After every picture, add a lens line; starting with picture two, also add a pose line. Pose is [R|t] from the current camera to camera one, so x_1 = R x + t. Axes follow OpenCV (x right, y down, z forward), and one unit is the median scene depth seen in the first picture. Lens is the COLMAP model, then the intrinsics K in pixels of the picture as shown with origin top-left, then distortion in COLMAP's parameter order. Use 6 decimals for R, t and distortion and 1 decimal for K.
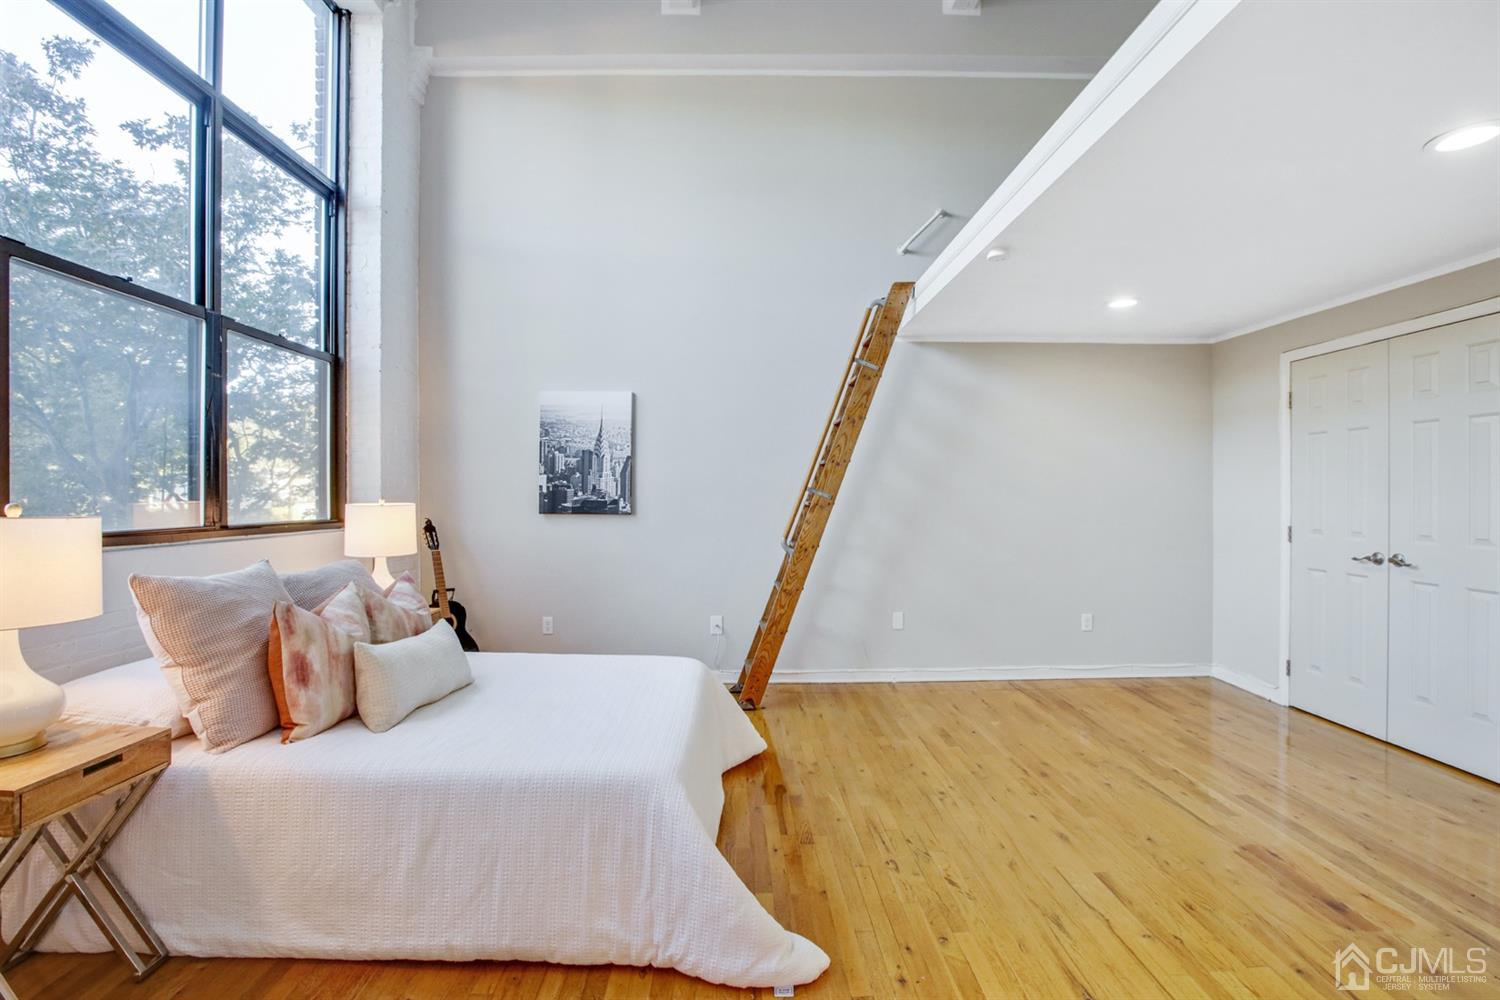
lens RADIAL K [[687.9, 0, 759.9], [0, 687.9, 496.2], [0, 0, 1]] dist [-0.044710, 0.007808]
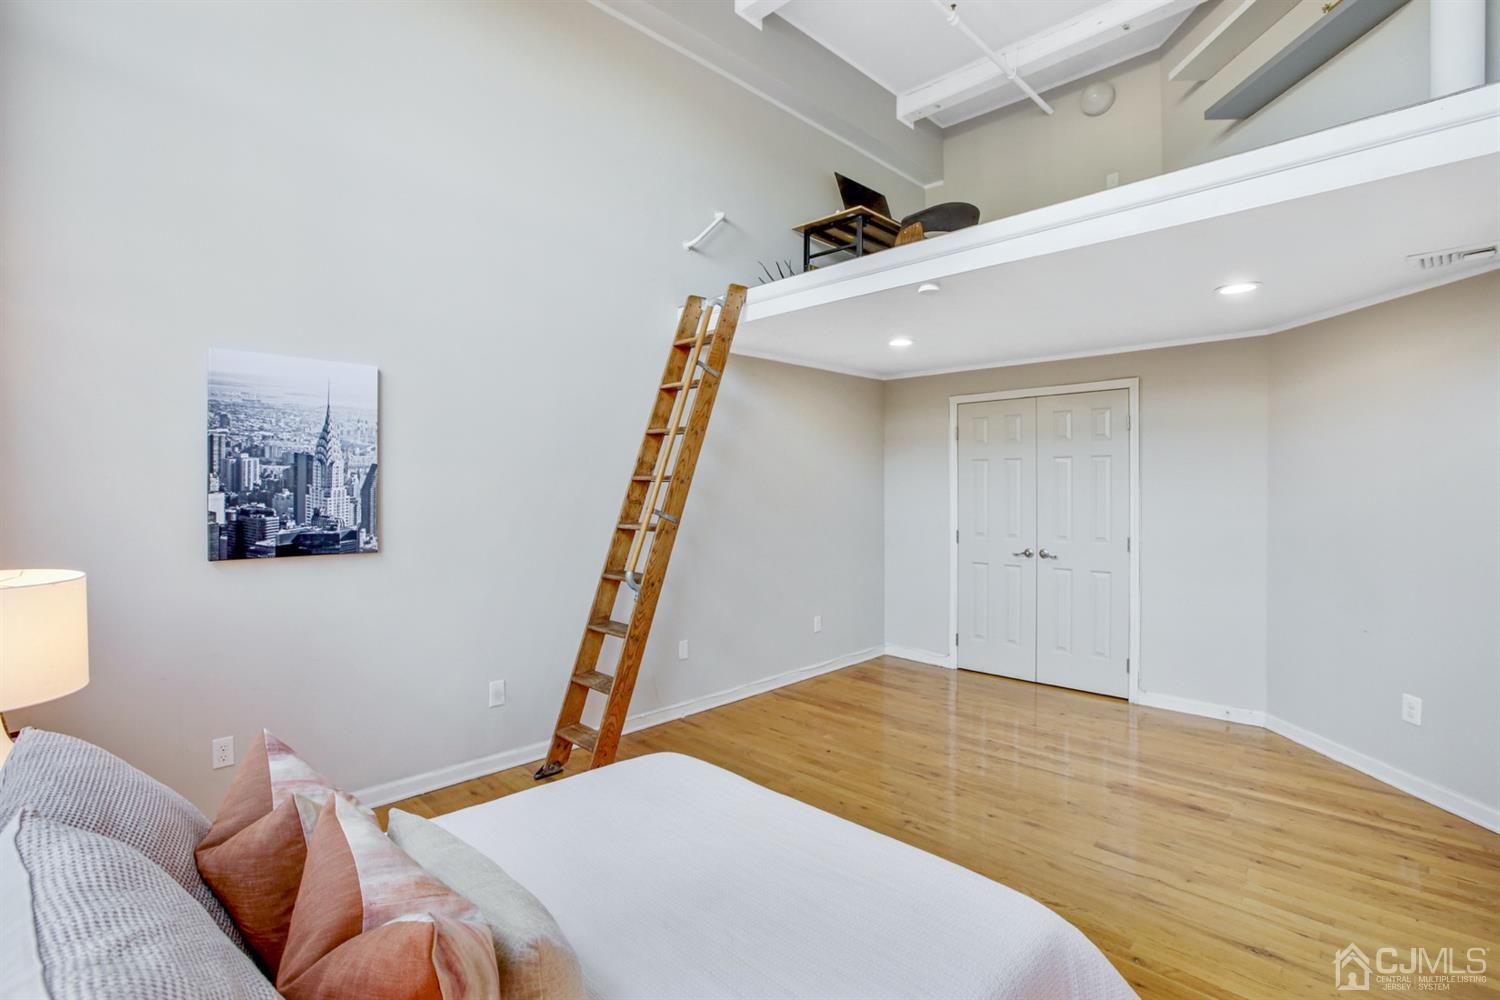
lens RADIAL K [[687.9, 0, 755.4], [0, 687.9, 491.4], [0, 0, 1]] dist [-0.044710, 0.007808]
pose [[0.727031, -0.003695, 0.686595, -0.374268], [0.005412, 0.999985, -0.000348, -0.030217], [-0.686584, 0.003969, 0.727040, 0.280171]]
